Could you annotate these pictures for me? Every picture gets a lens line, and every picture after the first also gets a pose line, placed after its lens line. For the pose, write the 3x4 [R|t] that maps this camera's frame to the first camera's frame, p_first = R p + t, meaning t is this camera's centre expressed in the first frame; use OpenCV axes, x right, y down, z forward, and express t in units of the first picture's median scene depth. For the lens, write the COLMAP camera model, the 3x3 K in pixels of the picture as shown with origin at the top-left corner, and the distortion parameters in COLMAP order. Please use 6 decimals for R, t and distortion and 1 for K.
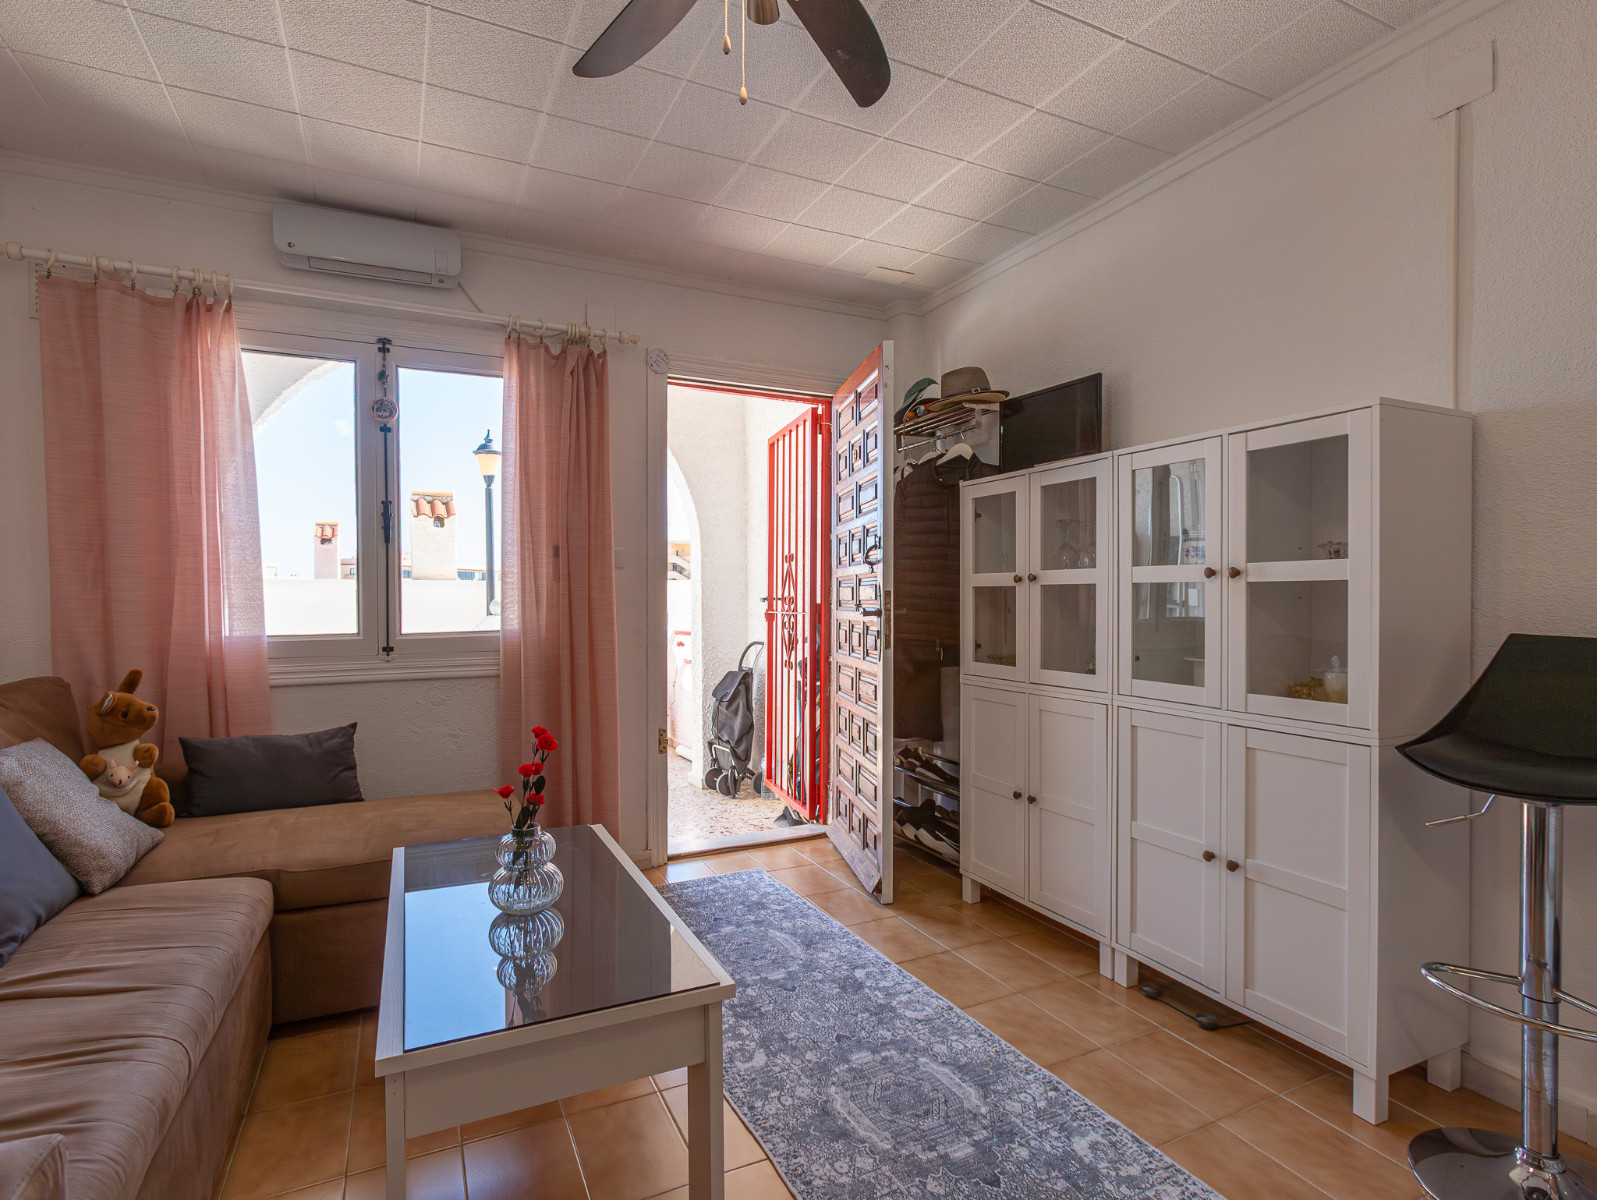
lens RADIAL K [[810.4, 0, 793.0], [0, 810.4, 601.8], [0, 0, 1]] dist [-0.020234, 0.013764]
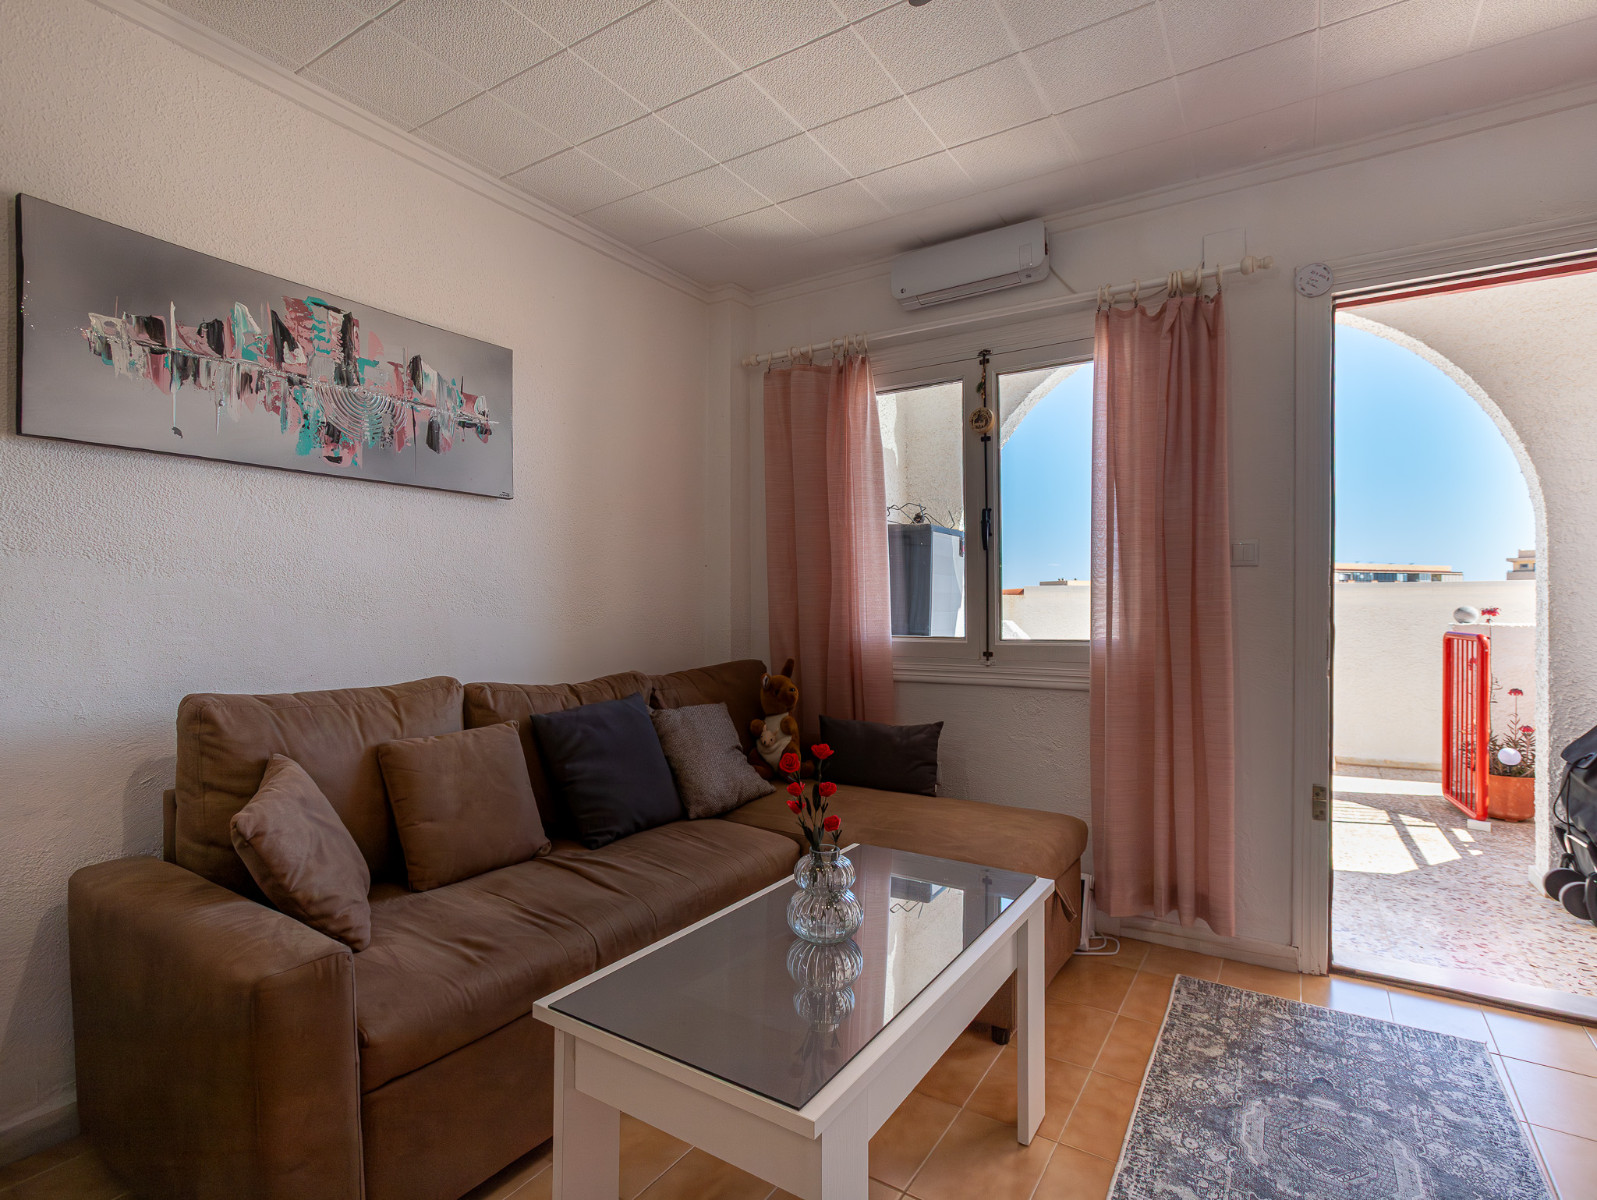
lens RADIAL K [[810.4, 0, 793.0], [0, 810.4, 601.8], [0, 0, 1]] dist [-0.020234, 0.013764]
pose [[0.518211, 0.002640, -0.855248, 0.244651], [-0.007283, 0.999973, -0.001326, -0.004263], [0.855222, 0.006916, 0.518217, 0.261119]]
